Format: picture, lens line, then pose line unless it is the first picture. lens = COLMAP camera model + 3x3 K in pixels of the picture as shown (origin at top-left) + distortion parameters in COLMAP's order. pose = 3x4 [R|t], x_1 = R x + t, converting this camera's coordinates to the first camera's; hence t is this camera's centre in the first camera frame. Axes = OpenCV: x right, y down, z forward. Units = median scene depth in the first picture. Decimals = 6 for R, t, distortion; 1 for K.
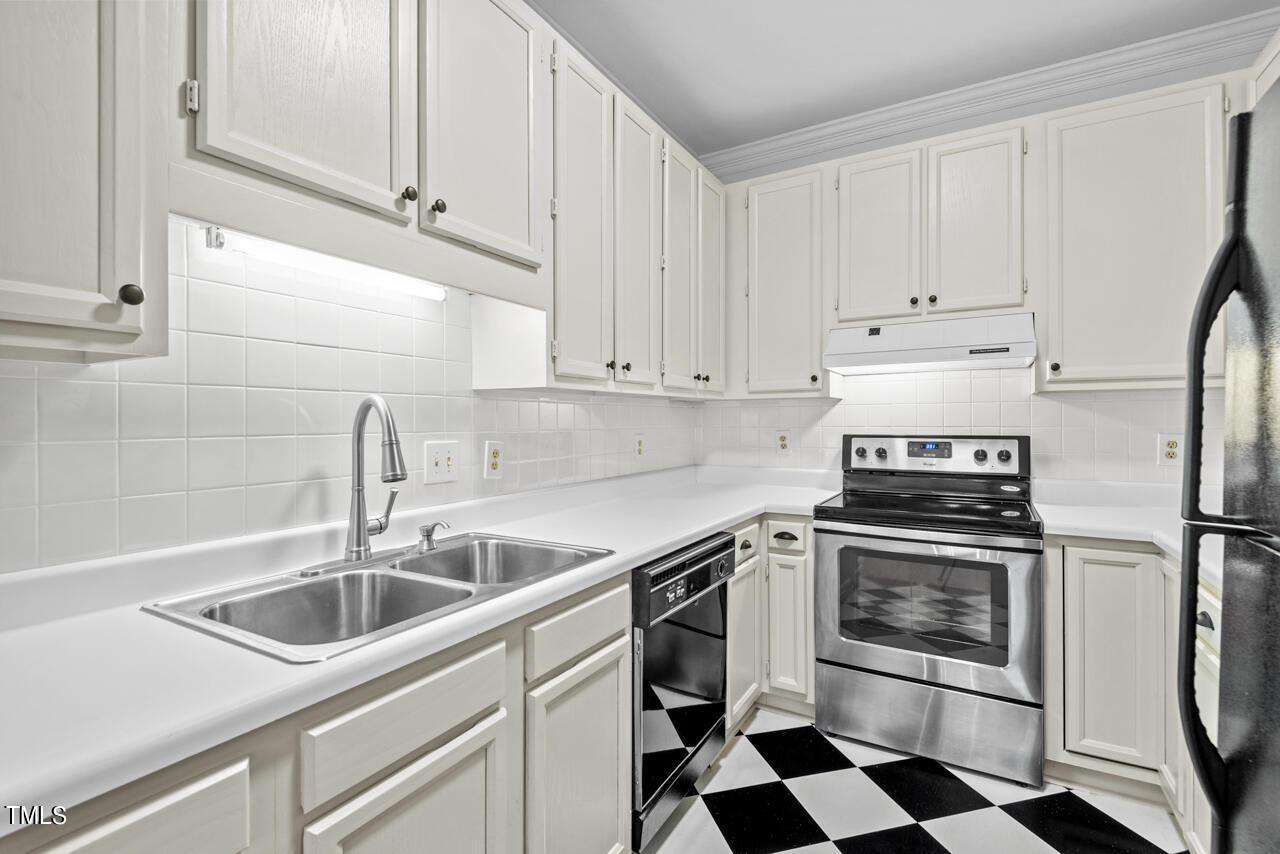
lens RADIAL K [[580.4, 0, 647.3], [0, 580.4, 418.6], [0, 0, 1]] dist [0.001484, -0.004865]
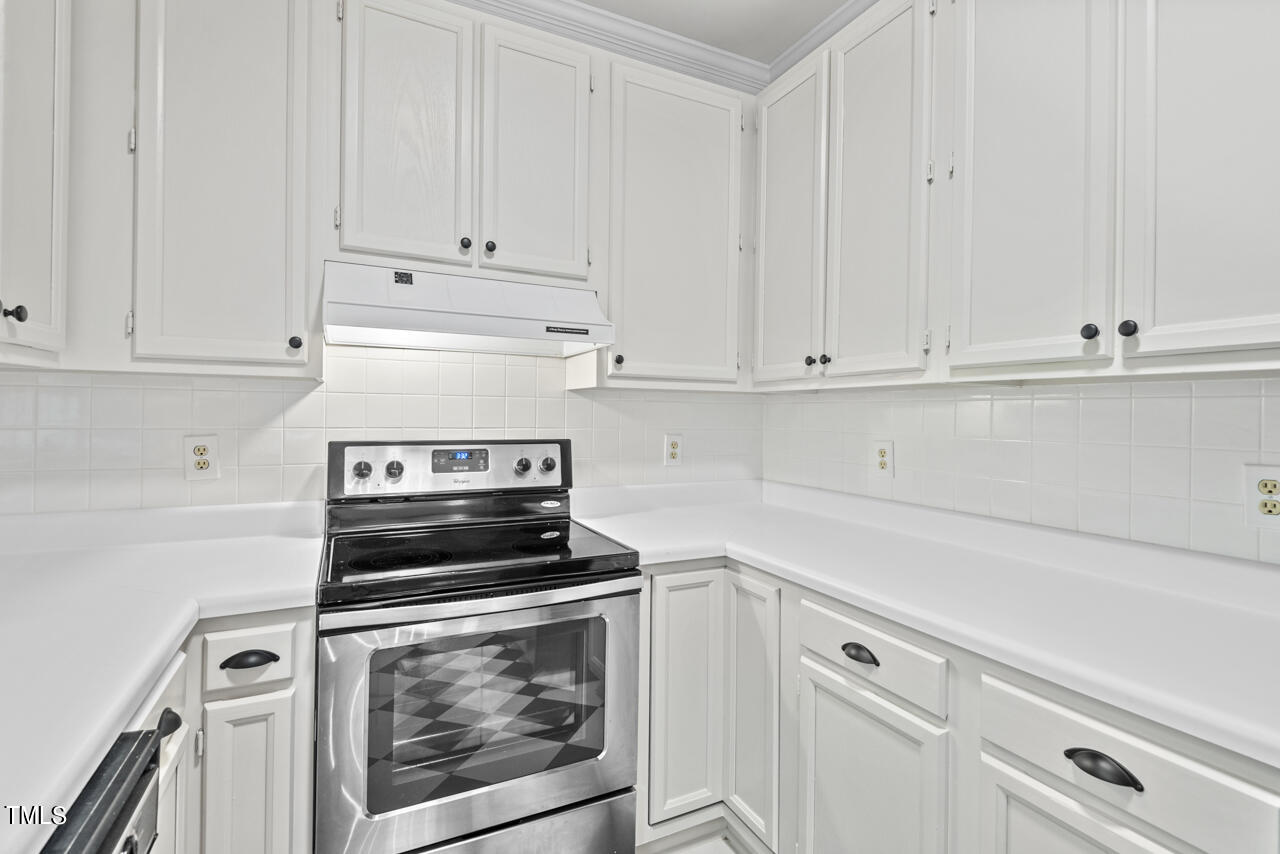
lens RADIAL K [[580.4, 0, 637.3], [0, 580.4, 416.4], [0, 0, 1]] dist [0.001484, -0.004865]
pose [[0.556700, 0.007715, 0.830678, 0.013754], [-0.019175, 0.999810, 0.003564, -0.008132], [-0.830493, -0.017912, 0.556742, 0.445214]]
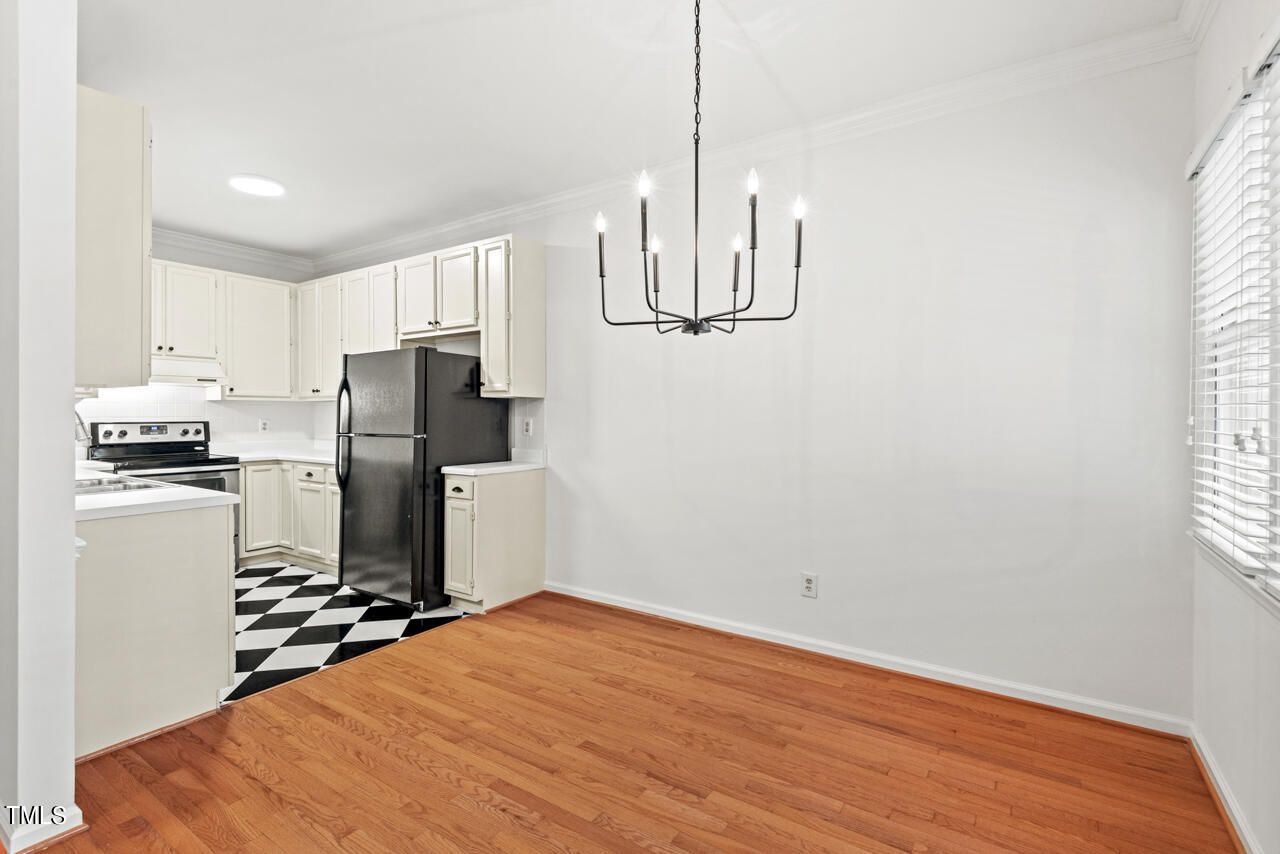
lens RADIAL K [[580.4, 0, 645.6], [0, 580.4, 416.1], [0, 0, 1]] dist [0.001484, -0.004865]
pose [[0.051901, -0.002272, 0.998650, -1.250737], [-0.004143, 0.999988, 0.002490, 0.000730], [-0.998644, -0.004266, 0.051891, -0.606651]]
